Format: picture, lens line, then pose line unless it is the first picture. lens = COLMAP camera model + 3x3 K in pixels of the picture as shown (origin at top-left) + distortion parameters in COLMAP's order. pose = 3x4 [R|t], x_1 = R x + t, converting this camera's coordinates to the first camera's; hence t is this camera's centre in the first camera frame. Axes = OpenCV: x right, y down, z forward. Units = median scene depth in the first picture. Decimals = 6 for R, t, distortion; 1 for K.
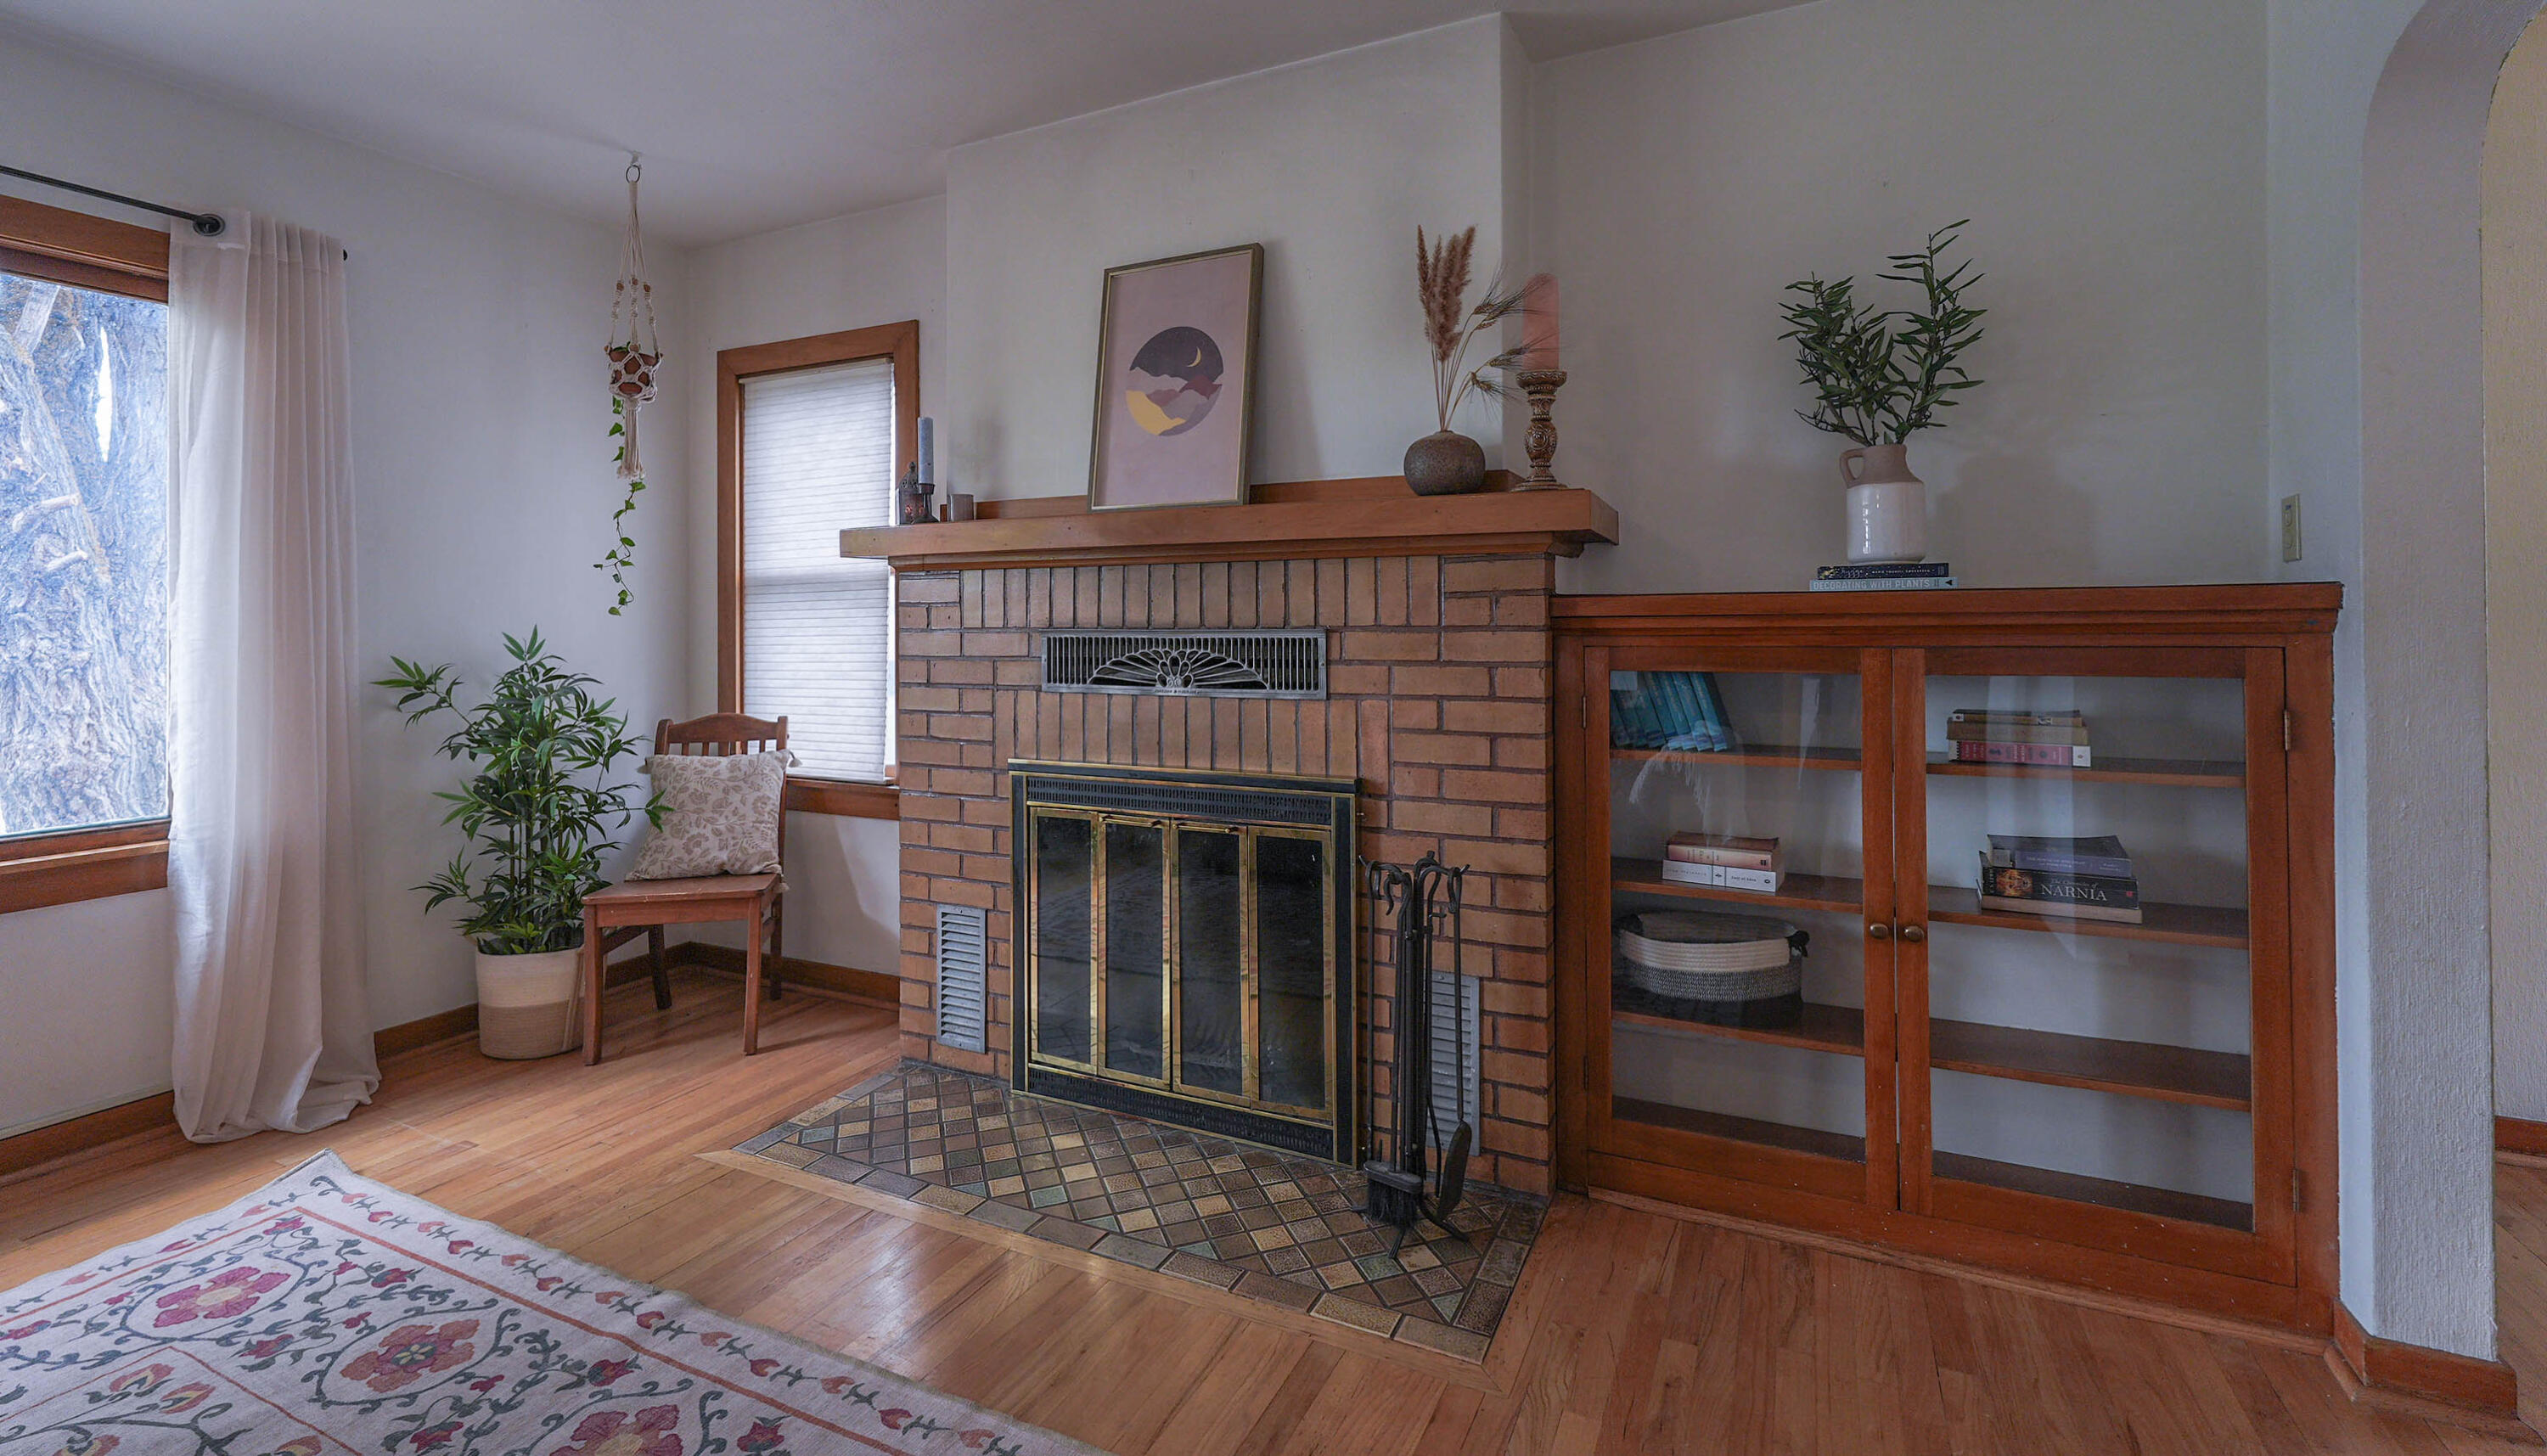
lens RADIAL K [[1116.8, 0, 1268.8], [0, 1116.8, 618.2], [0, 0, 1]] dist [0.001113, -0.000704]
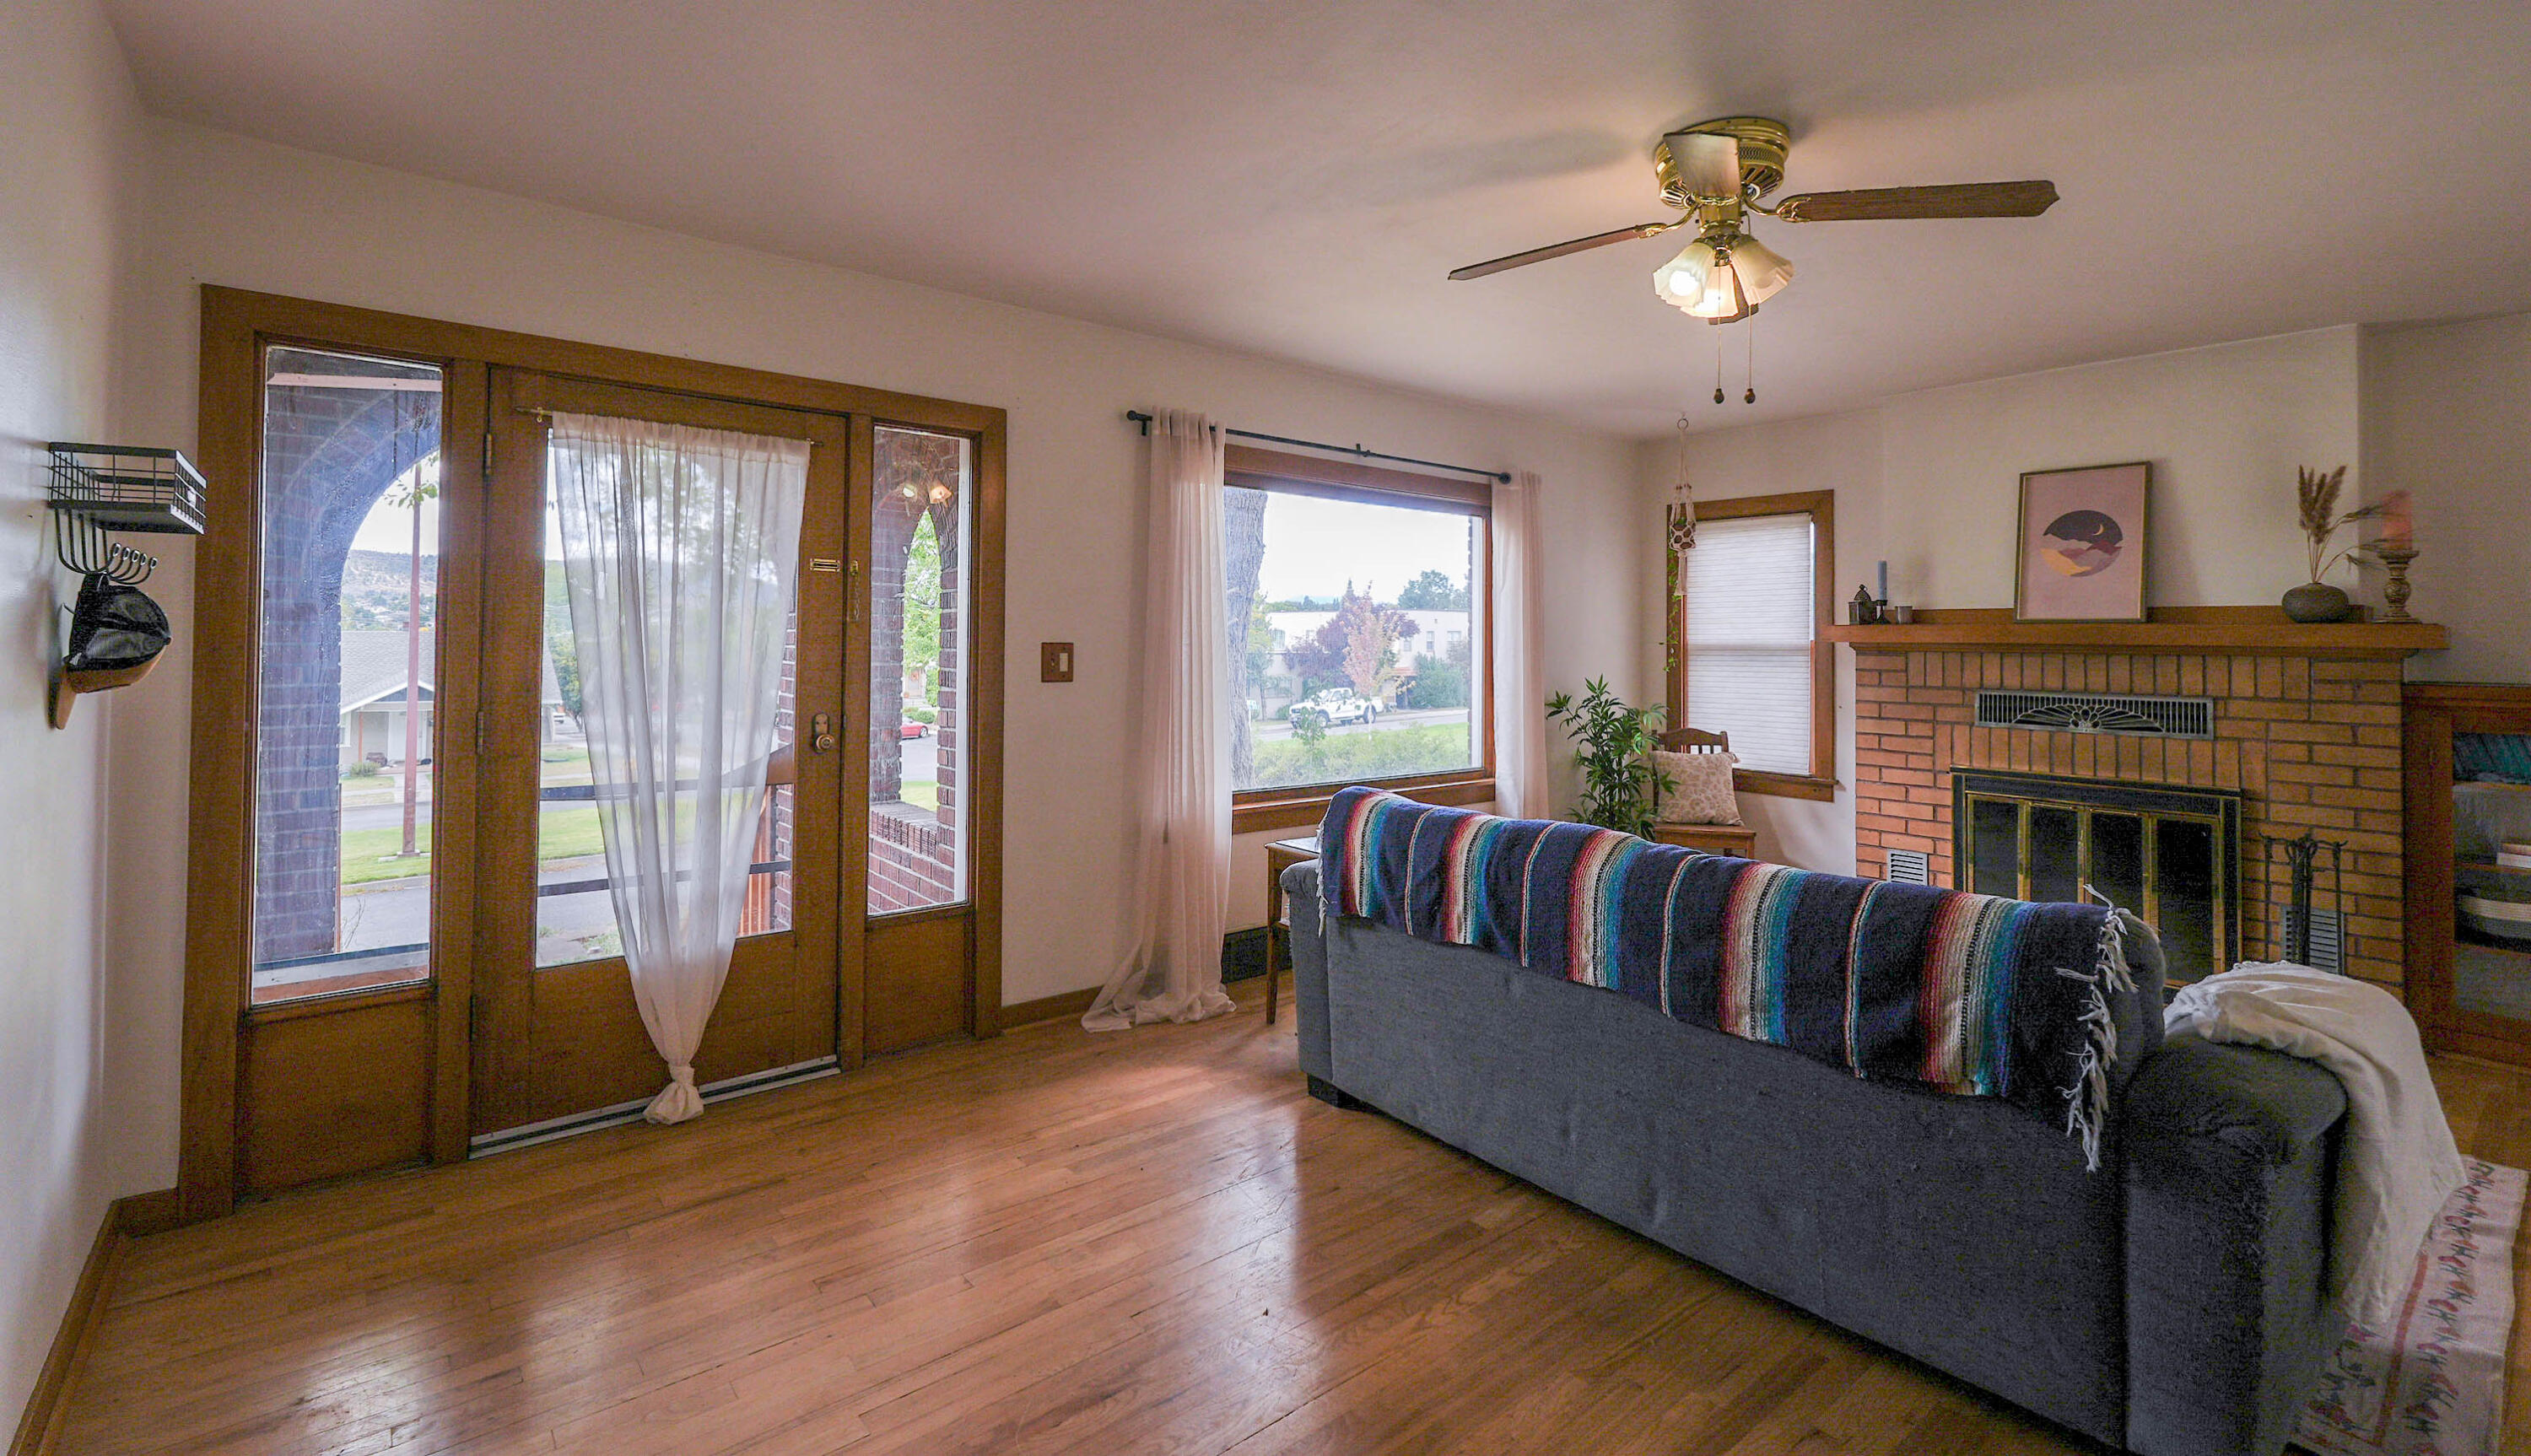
lens RADIAL K [[1109.8, 0, 1251.4], [0, 1109.8, 621.2], [0, 0, 1]] dist [0.001113, -0.000704]
pose [[0.904665, 0.007383, -0.426060, -0.552121], [-0.013827, 0.999832, -0.012035, -0.066091], [0.425899, 0.016779, 0.904615, -1.133485]]
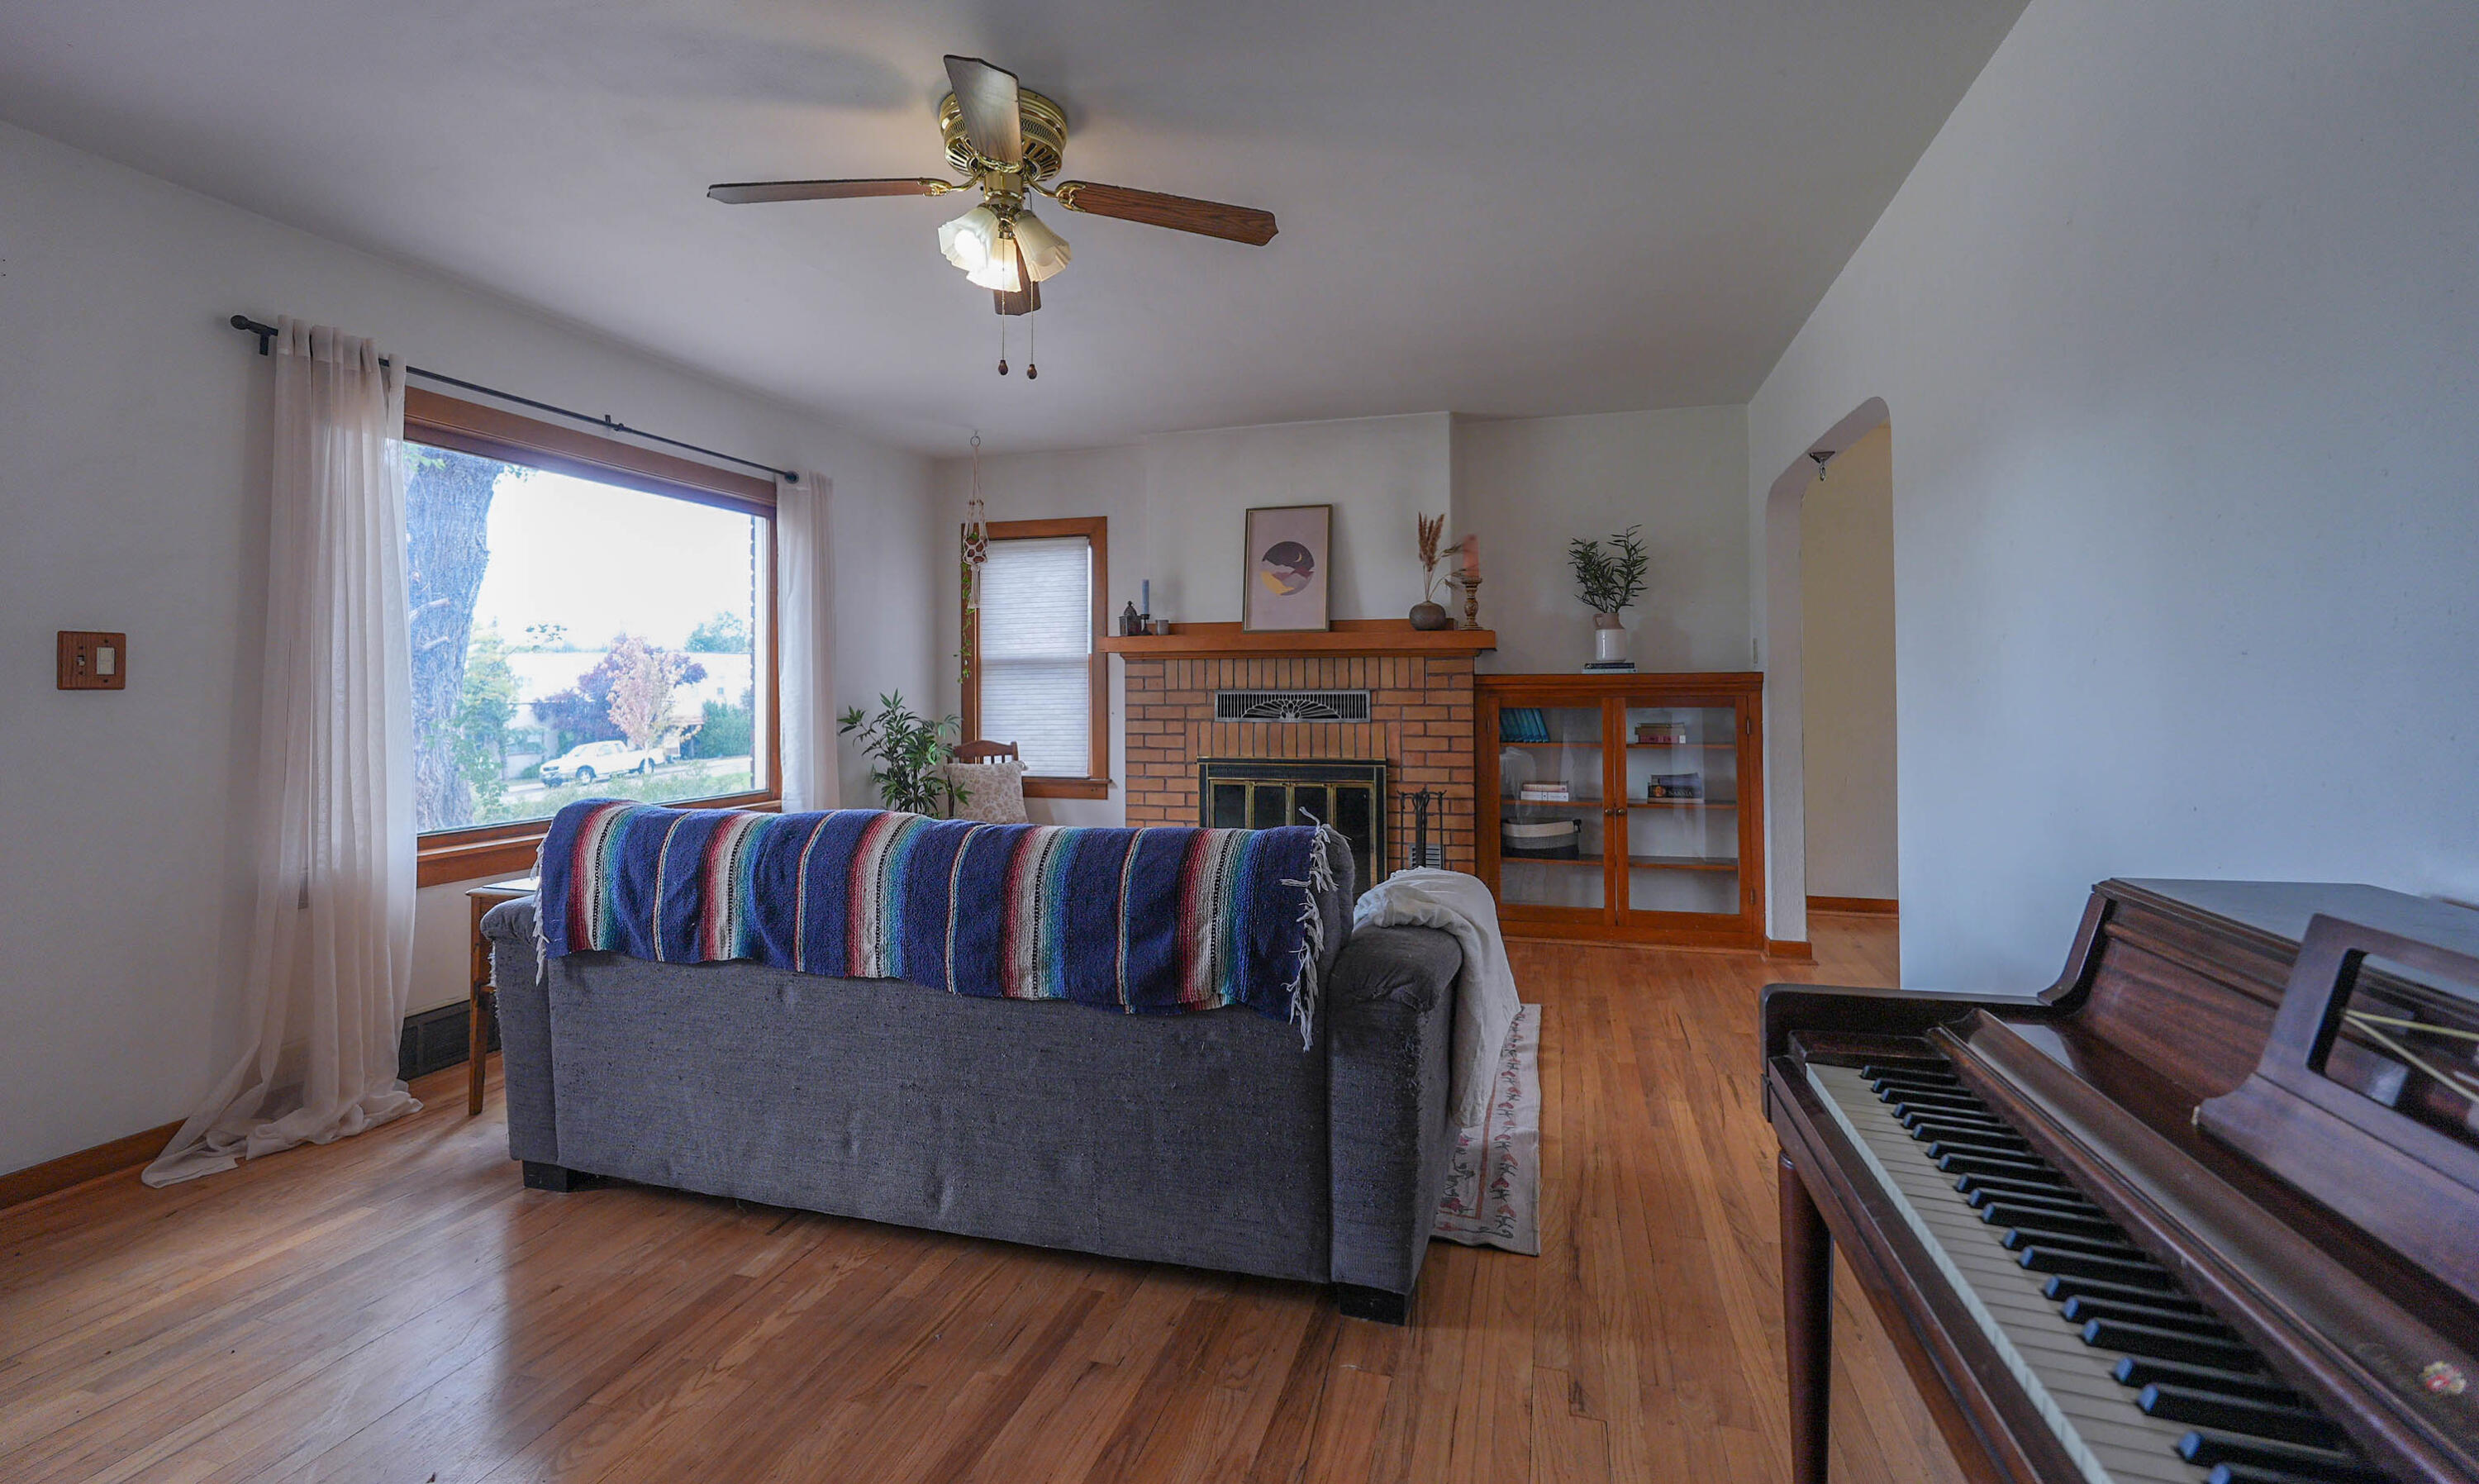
lens RADIAL K [[1088.5, 0, 1241.2], [0, 1088.5, 667.2], [0, 0, 1]] dist [0.001248, -0.001252]
pose [[0.986405, 0.004450, 0.164271, -0.546931], [-0.001827, 0.999868, -0.016118, 0.000060], [-0.164321, 0.015599, 0.986283, -1.045161]]
